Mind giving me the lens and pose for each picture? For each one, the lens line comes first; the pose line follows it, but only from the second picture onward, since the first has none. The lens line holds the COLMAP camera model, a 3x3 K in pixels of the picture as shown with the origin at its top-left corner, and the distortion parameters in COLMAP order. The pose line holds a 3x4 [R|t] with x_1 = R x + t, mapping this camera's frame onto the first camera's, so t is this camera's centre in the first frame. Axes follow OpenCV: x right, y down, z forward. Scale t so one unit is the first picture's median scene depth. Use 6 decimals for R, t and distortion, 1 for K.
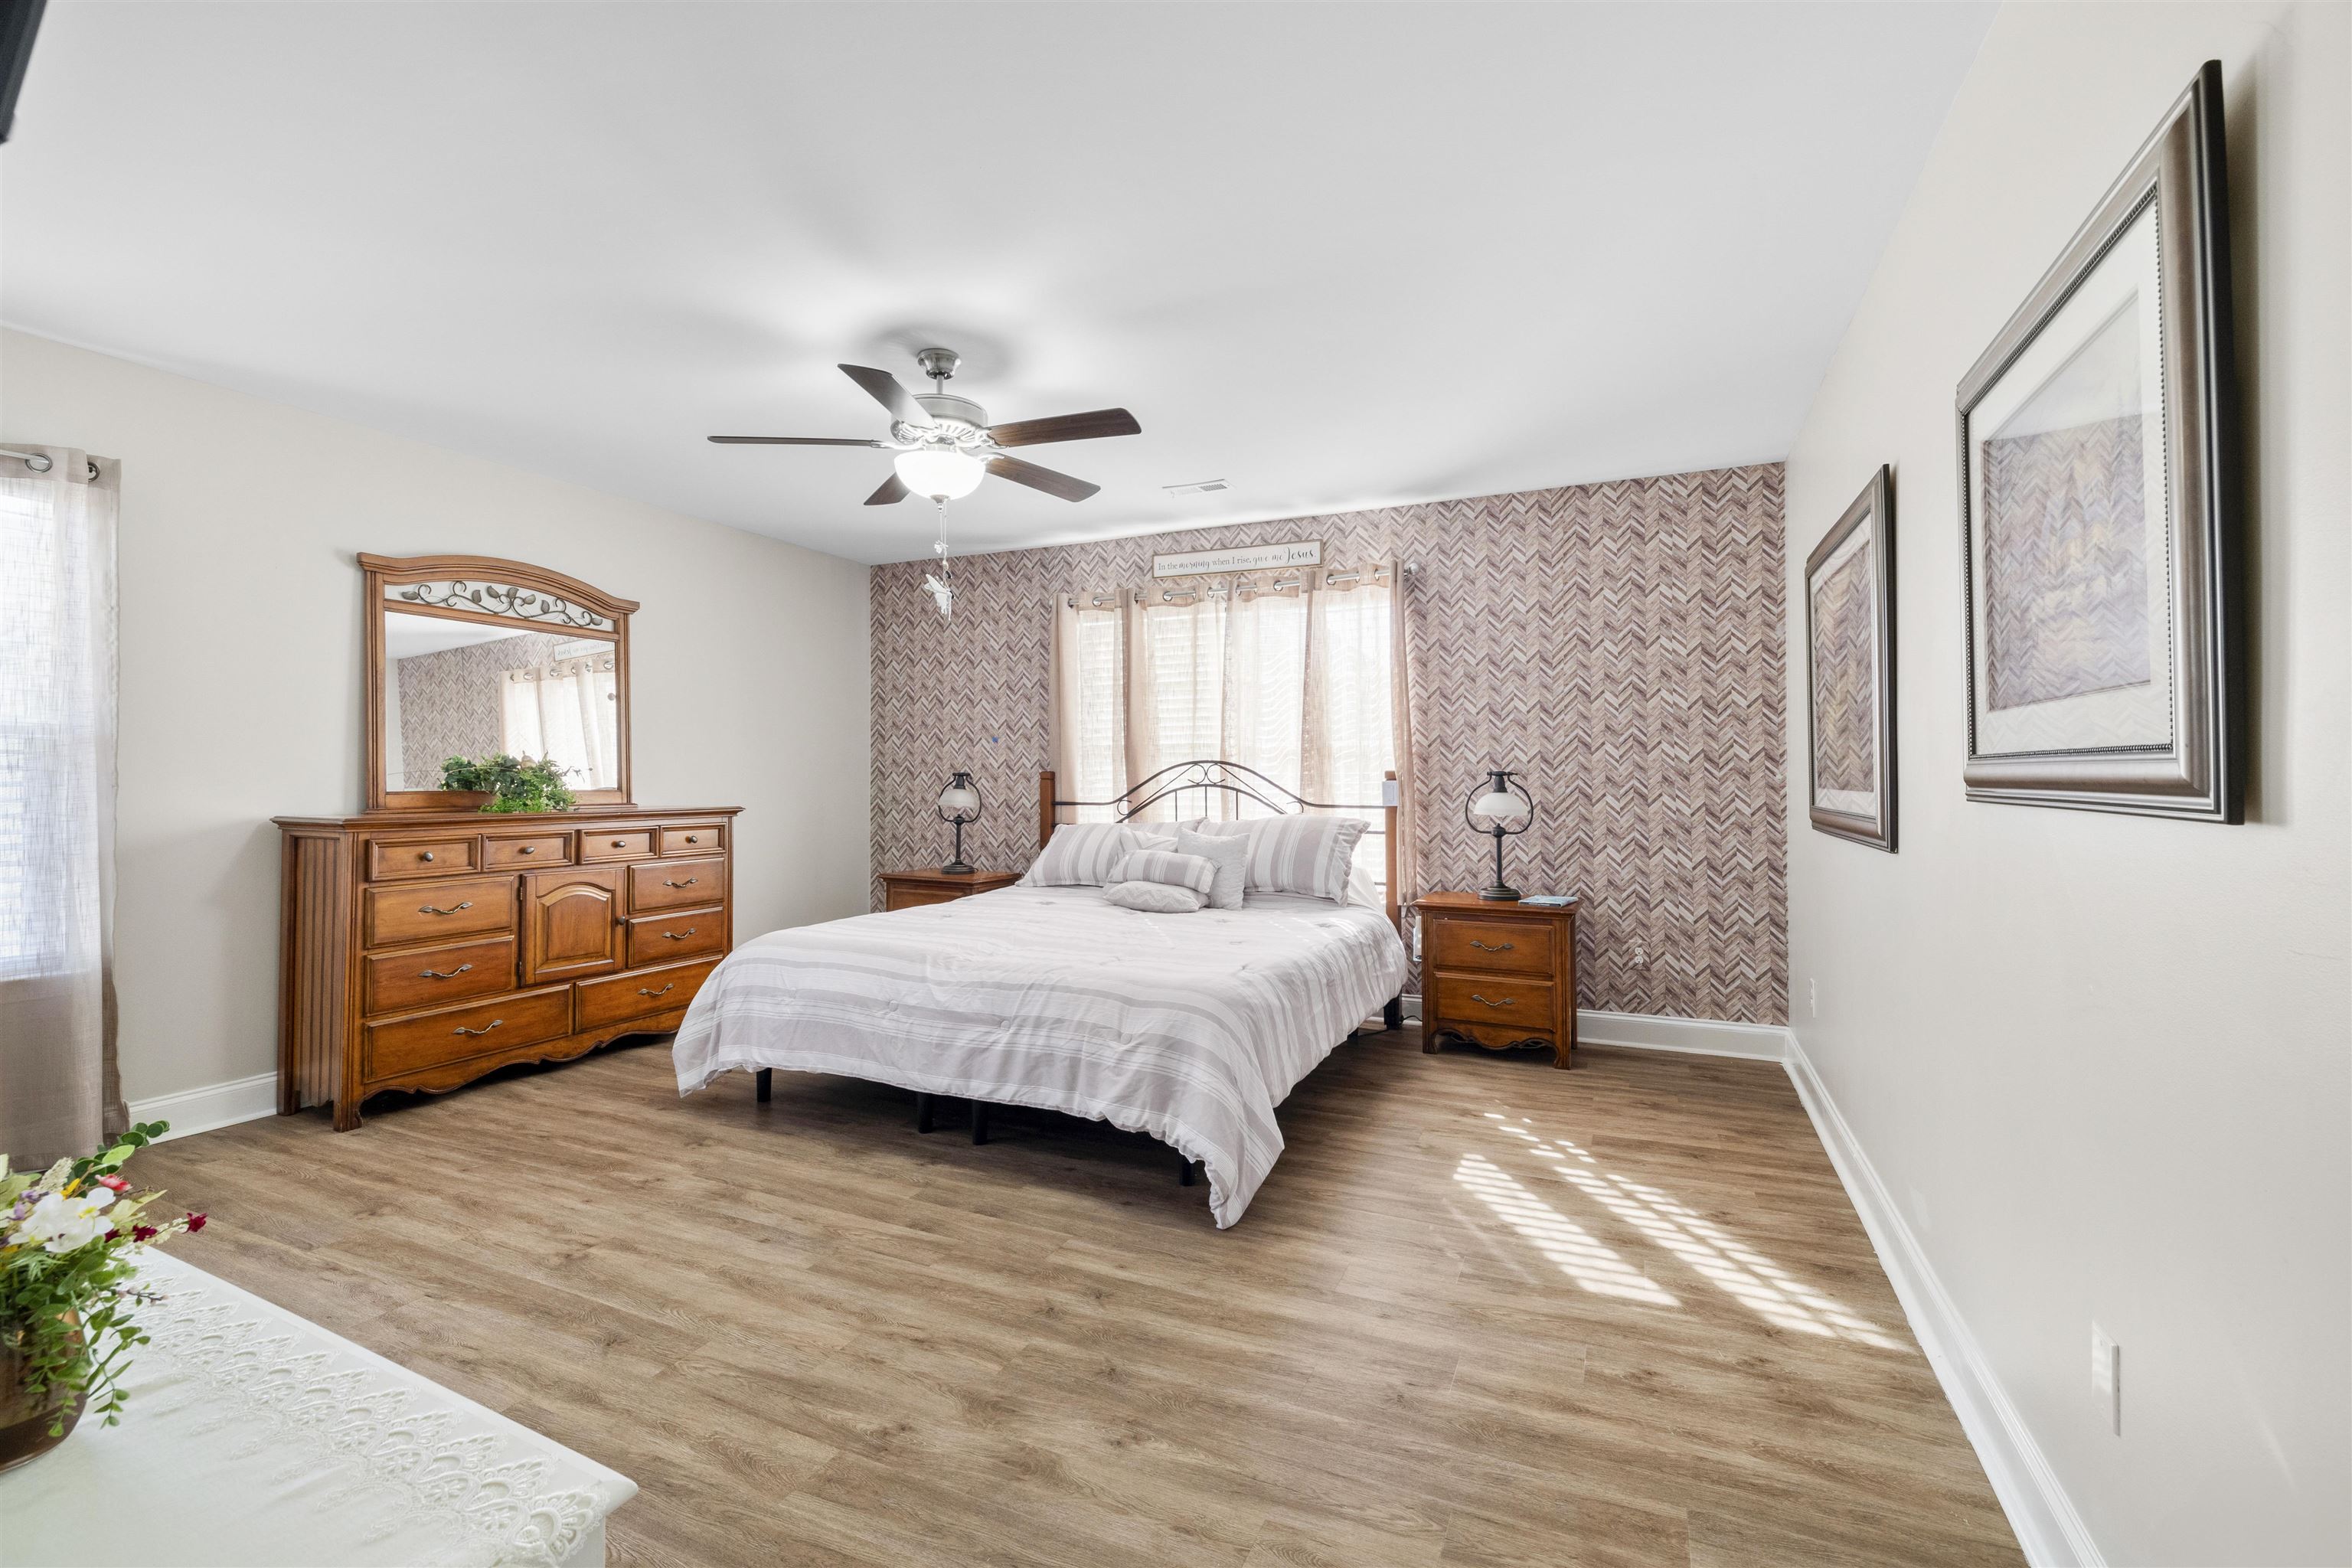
lens RADIAL K [[989.2, 0, 1163.1], [0, 989.2, 778.3], [0, 0, 1]] dist [0.000113, -0.000477]
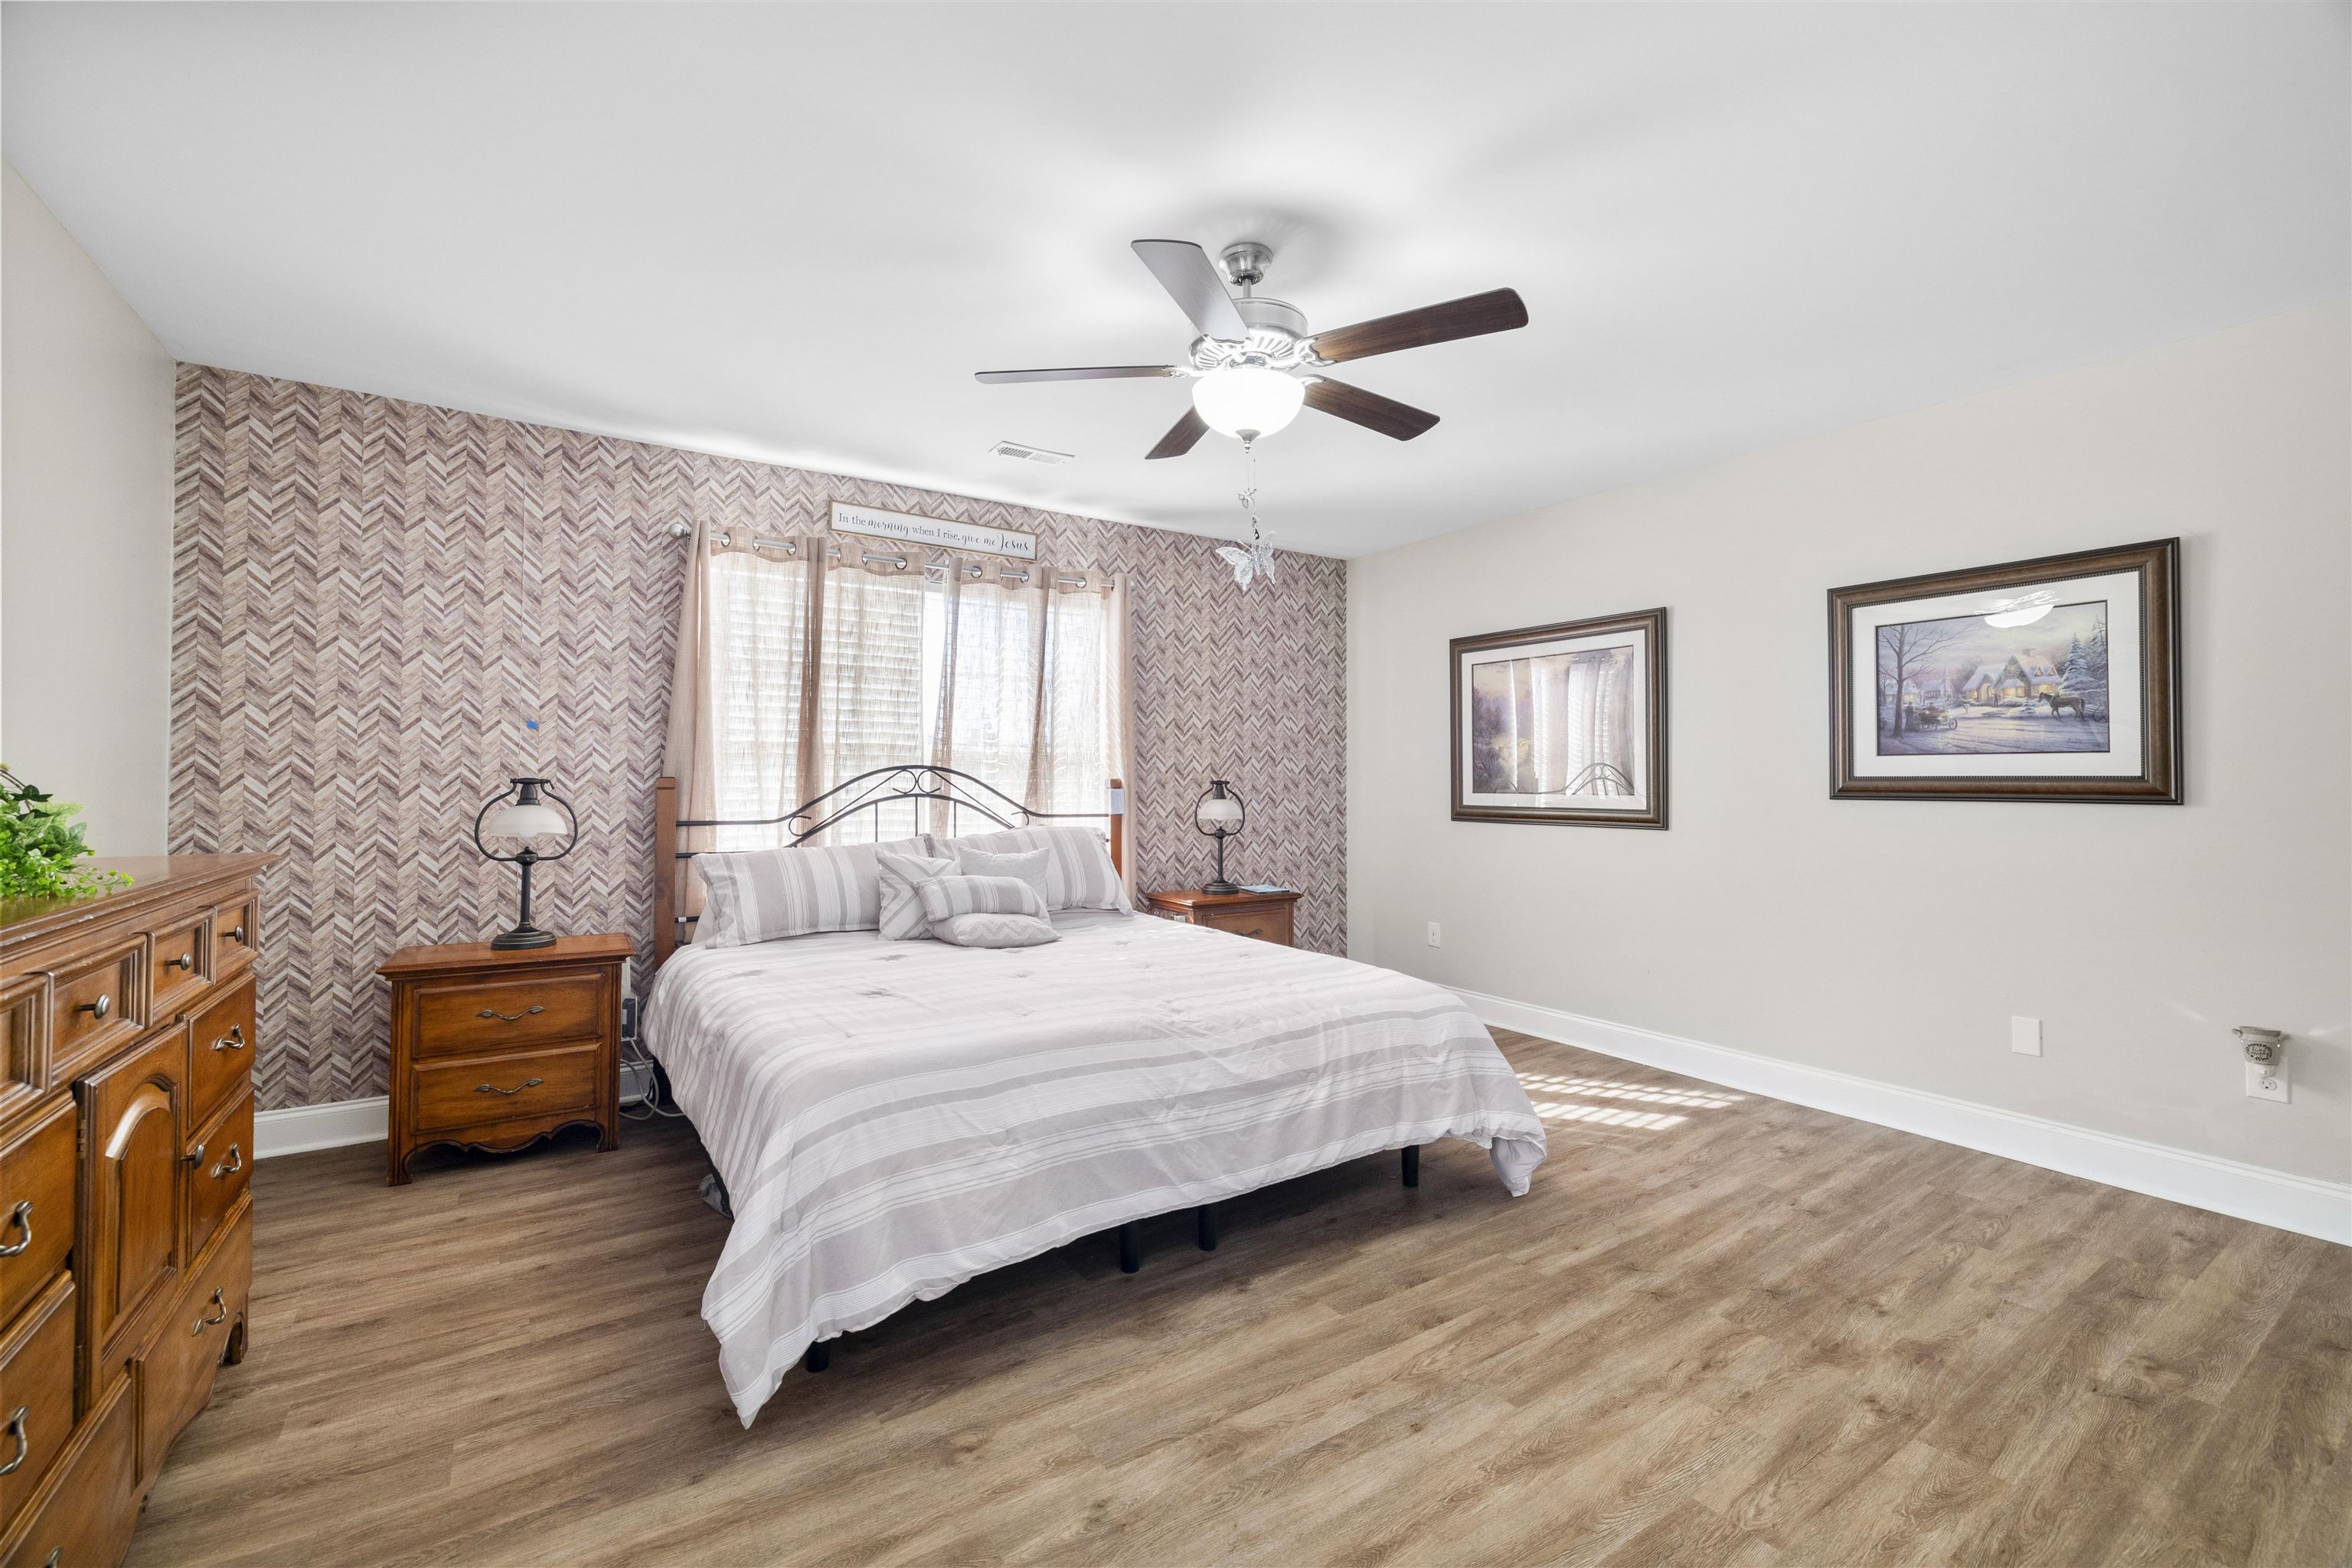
lens RADIAL K [[989.2, 0, 1163.1], [0, 989.2, 778.3], [0, 0, 1]] dist [0.000113, -0.000477]
pose [[0.523783, 0.004513, 0.851840, -0.976851], [0.000064, 0.999986, -0.005337, -0.004974], [-0.851852, 0.002850, 0.523775, 0.676569]]
